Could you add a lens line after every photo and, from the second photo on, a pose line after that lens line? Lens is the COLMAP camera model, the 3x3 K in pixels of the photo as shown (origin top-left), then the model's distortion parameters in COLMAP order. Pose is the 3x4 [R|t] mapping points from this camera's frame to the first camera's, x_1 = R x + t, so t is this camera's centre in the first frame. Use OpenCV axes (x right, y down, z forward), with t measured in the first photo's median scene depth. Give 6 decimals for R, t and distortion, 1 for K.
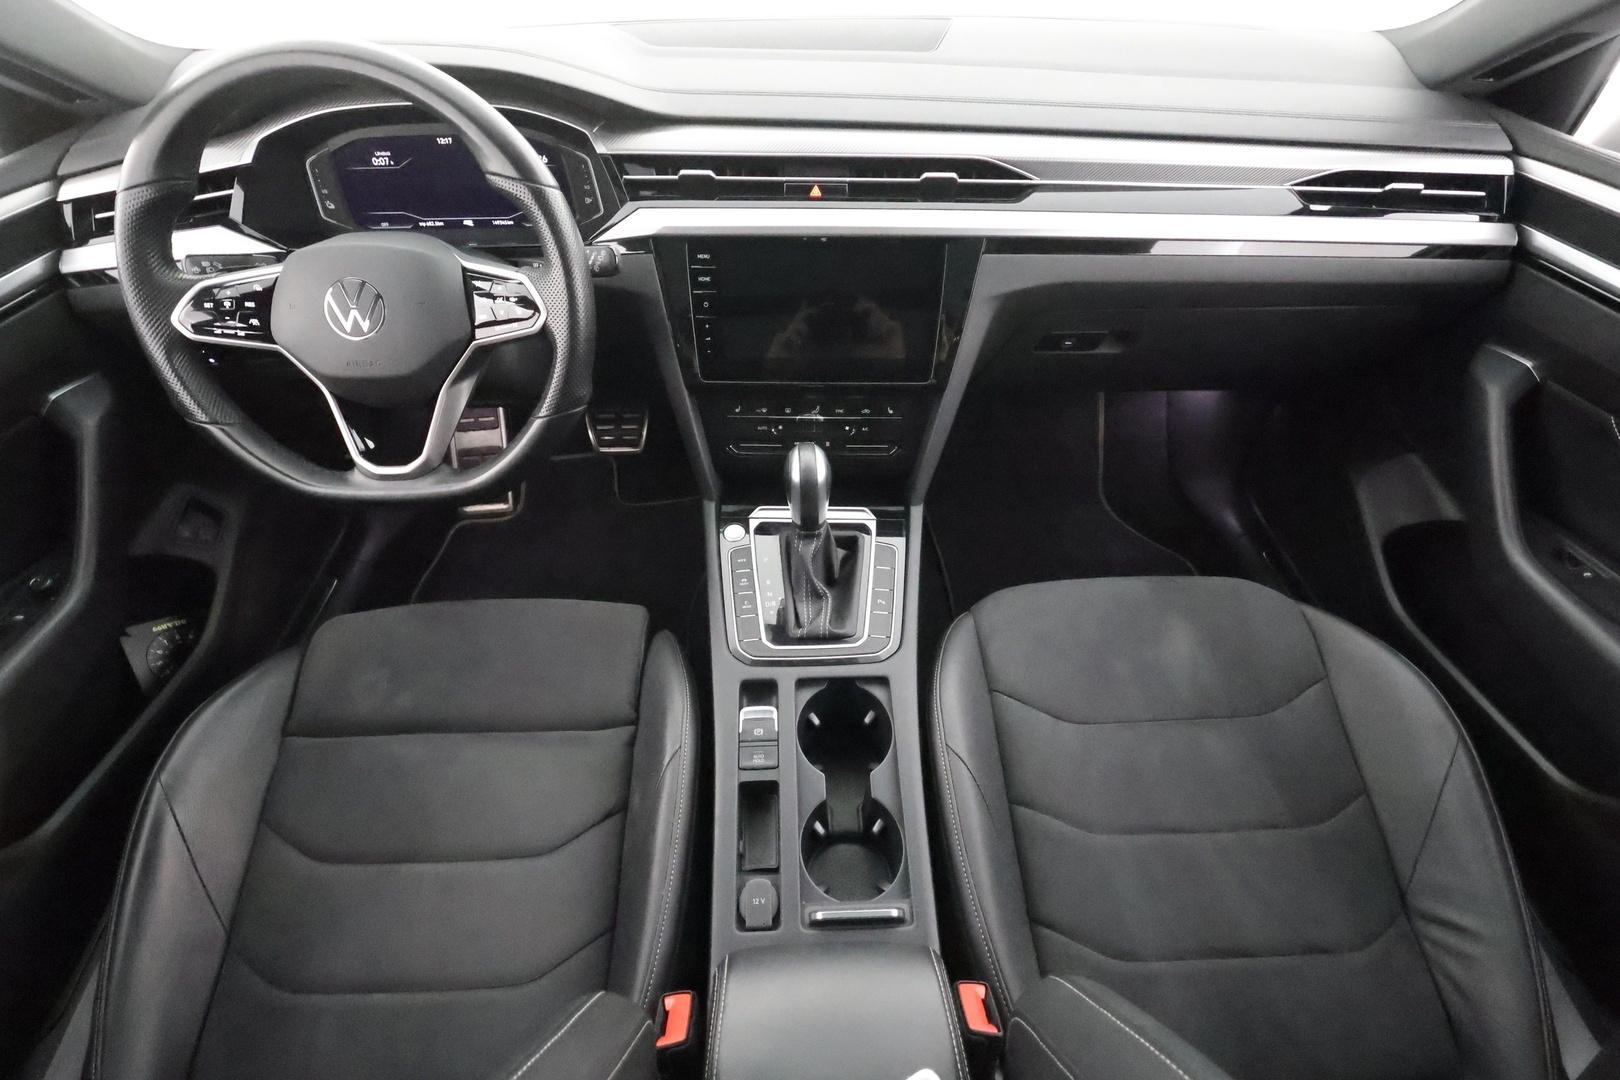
lens RADIAL K [[775.3, 0, 822.7], [0, 775.3, 541.6], [0, 0, 1]] dist [0.007983, -0.000188]
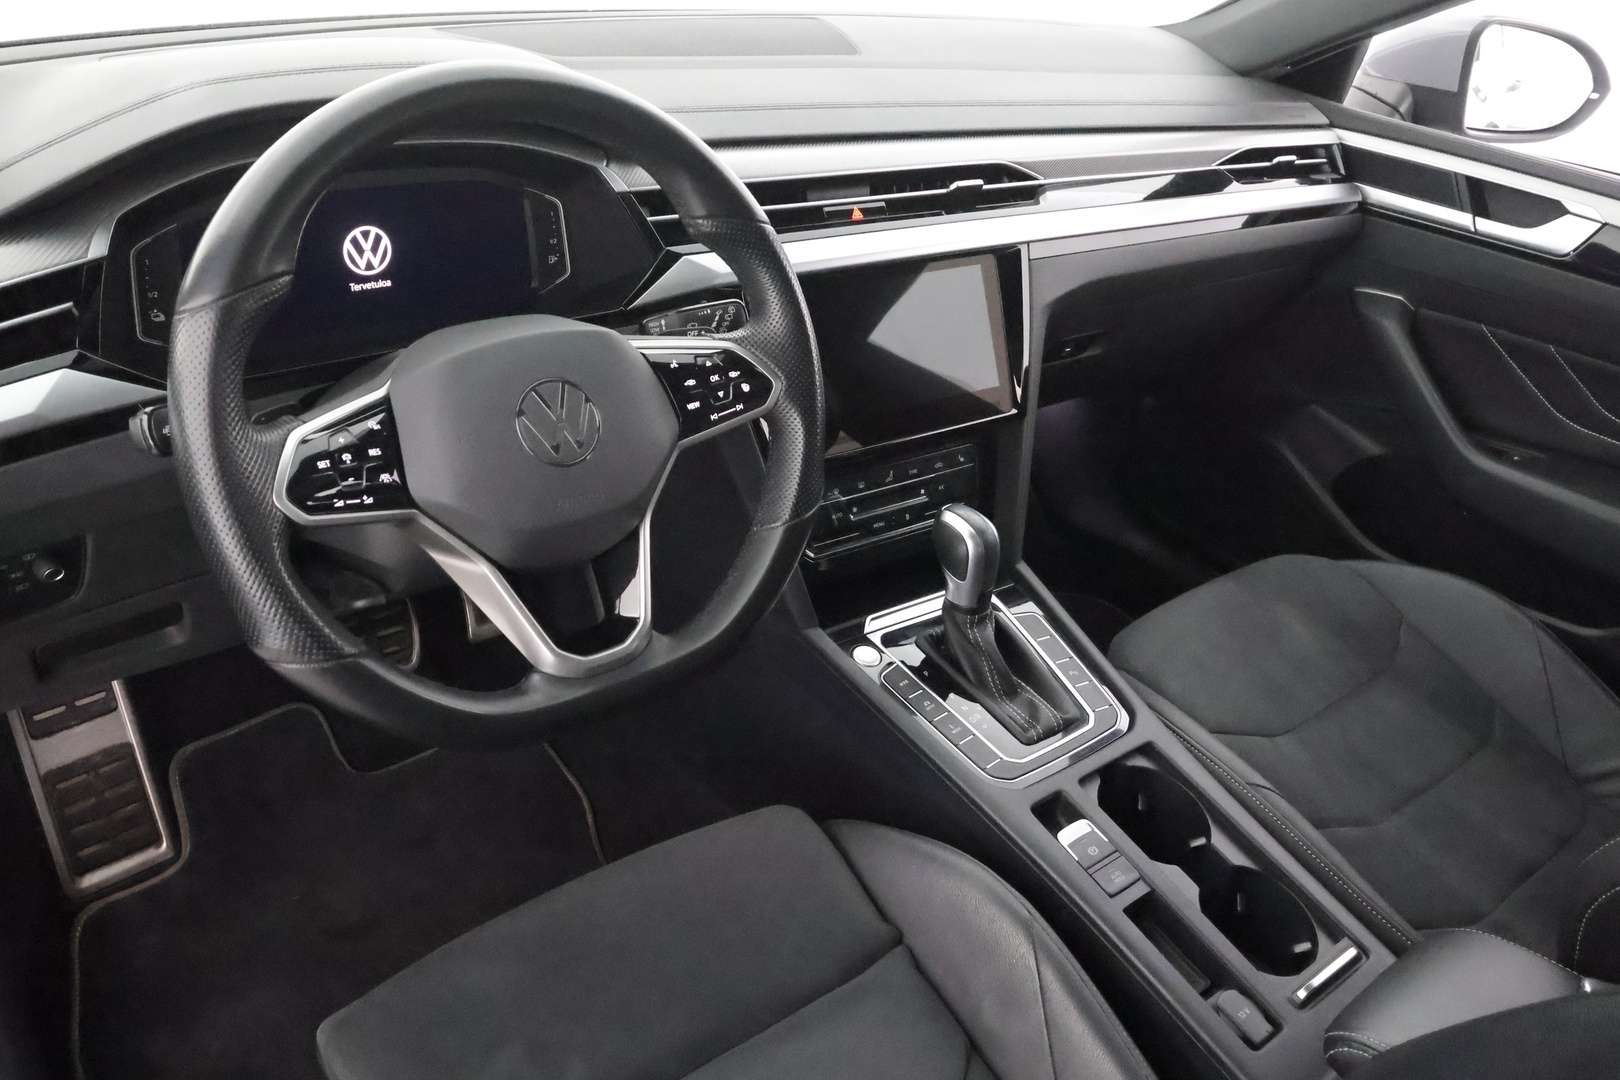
lens RADIAL K [[1323.4, 0, 816.2], [0, 1323.4, 535.7], [0, 0, 1]] dist [0.017117, 0.011641]
pose [[0.786403, -0.230460, 0.573112, -0.909626], [0.339924, 0.936138, -0.089991, -0.022931], [-0.515773, 0.265583, 0.814521, -0.021790]]
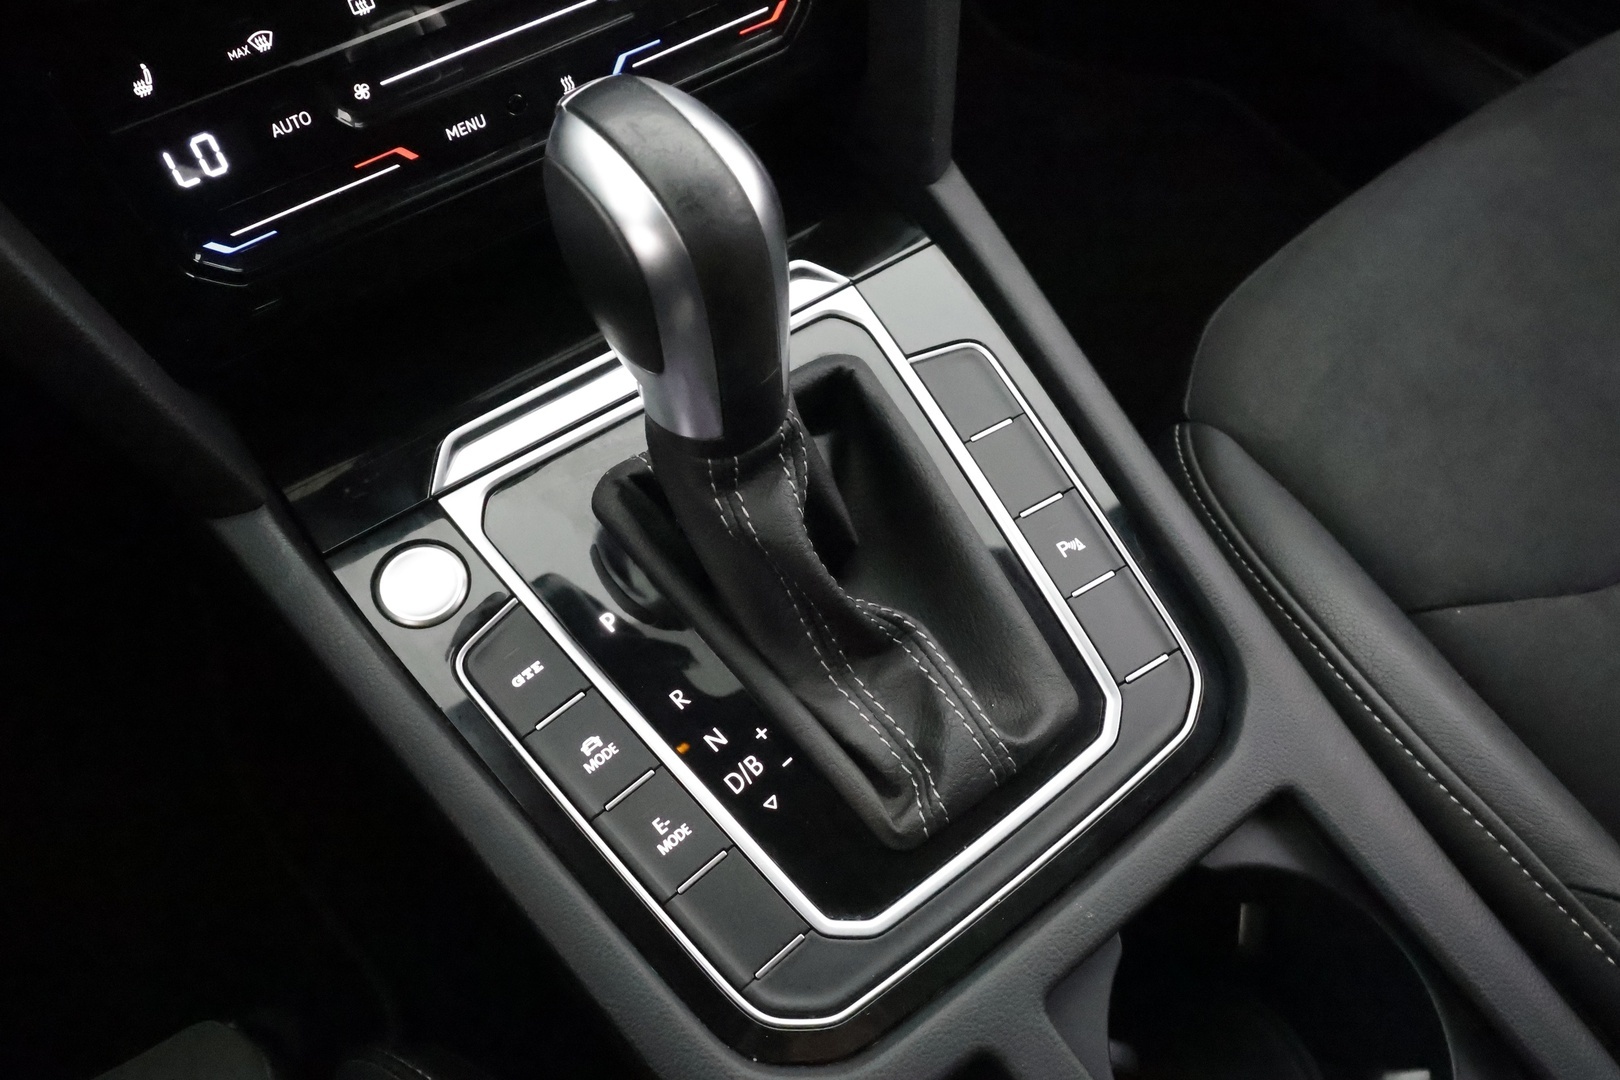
lens RADIAL K [[1323.4, 0, 802.2], [0, 1323.4, 534.4], [0, 0, 1]] dist [0.017117, 0.011641]
pose [[0.807604, -0.488300, 0.330665, -0.159190], [0.407033, 0.867282, 0.286613, -0.101862], [-0.426732, -0.096878, 0.899174, 0.629508]]
